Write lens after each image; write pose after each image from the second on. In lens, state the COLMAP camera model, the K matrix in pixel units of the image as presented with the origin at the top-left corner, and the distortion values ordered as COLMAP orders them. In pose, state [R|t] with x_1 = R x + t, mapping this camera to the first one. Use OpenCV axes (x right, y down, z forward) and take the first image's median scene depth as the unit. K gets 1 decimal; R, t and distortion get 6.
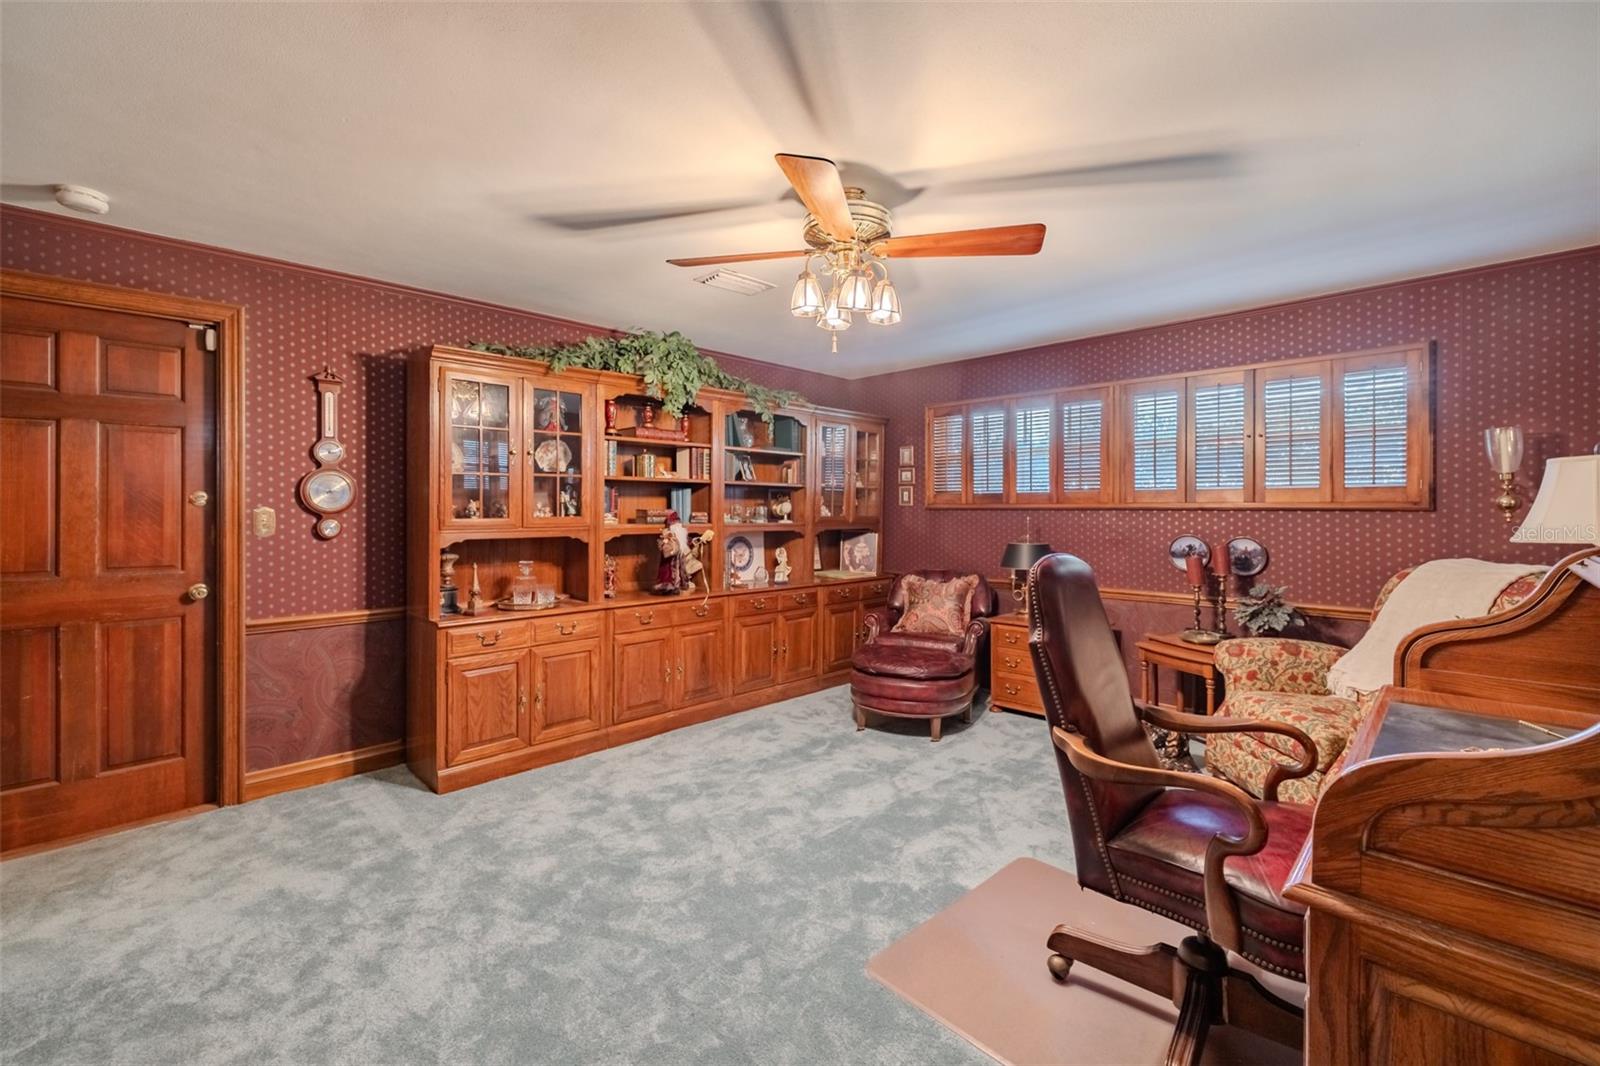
lens RADIAL K [[664.3, 0, 806.4], [0, 664.3, 514.1], [0, 0, 1]] dist [-0.000612, -0.000042]
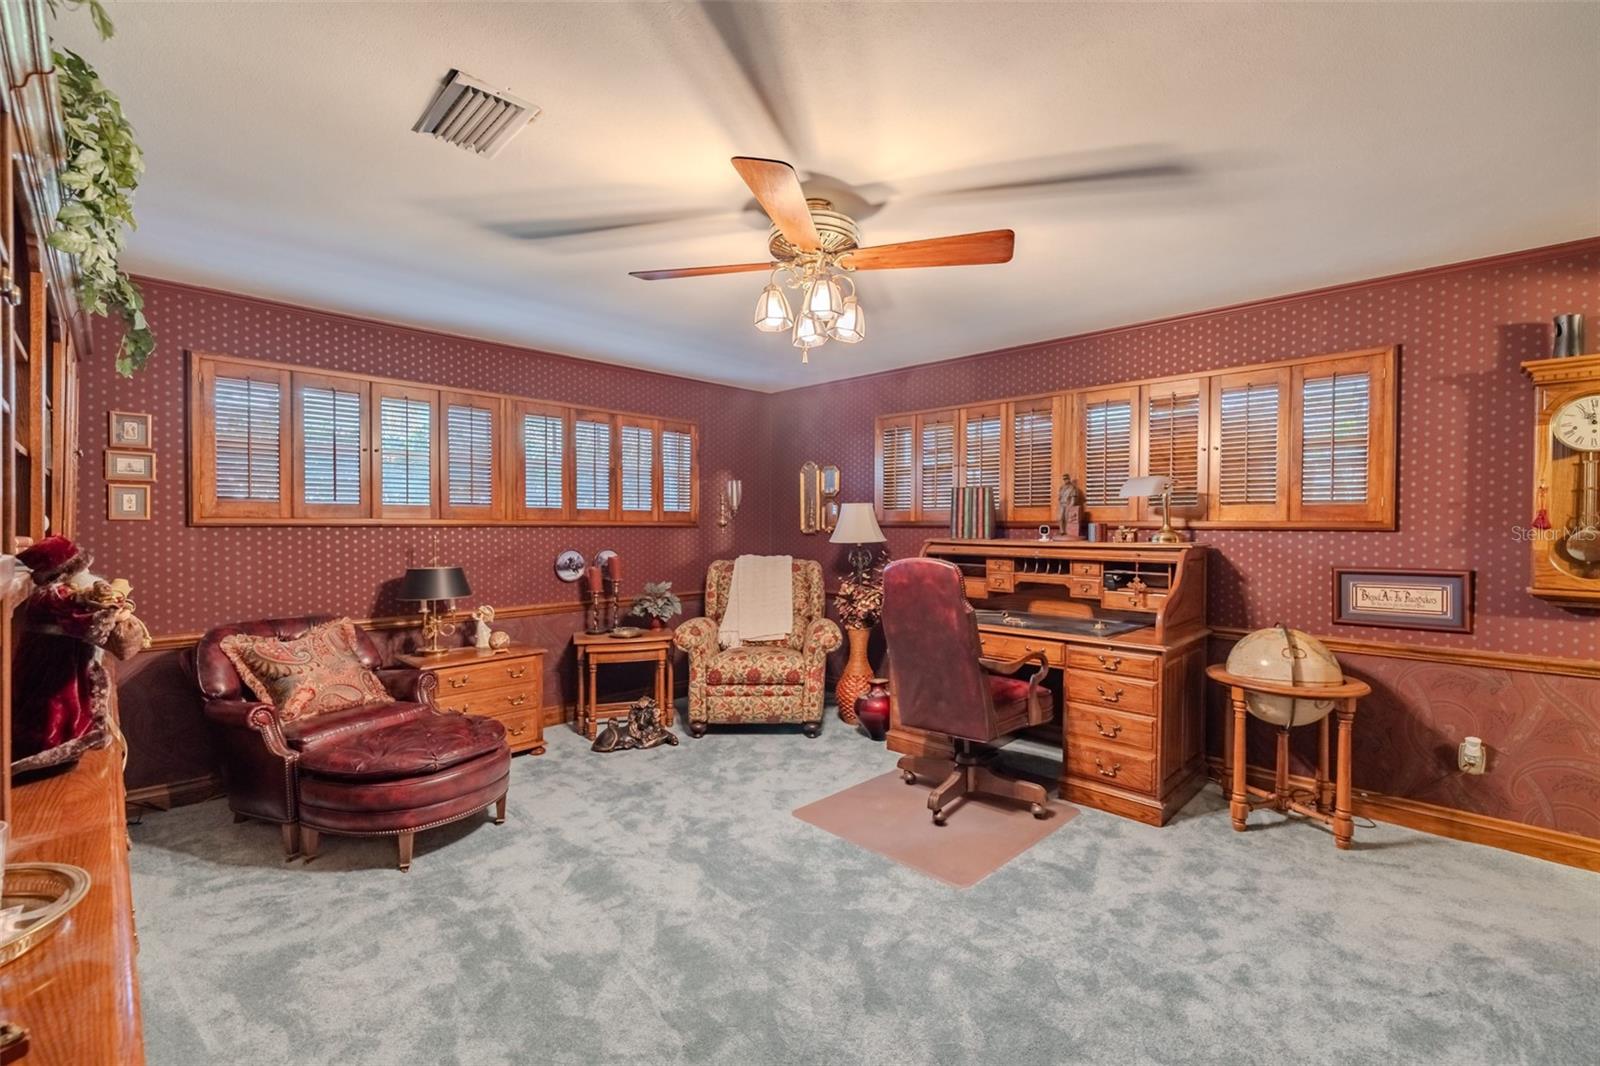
lens RADIAL K [[673.4, 0, 800.0], [0, 673.4, 533.0], [0, 0, 1]] dist [0.000286, -0.000033]
pose [[0.011134, -0.010451, 0.999883, -0.545682], [0.004890, 0.999934, 0.010397, -0.005642], [-0.999926, 0.004773, 0.011184, 0.586222]]
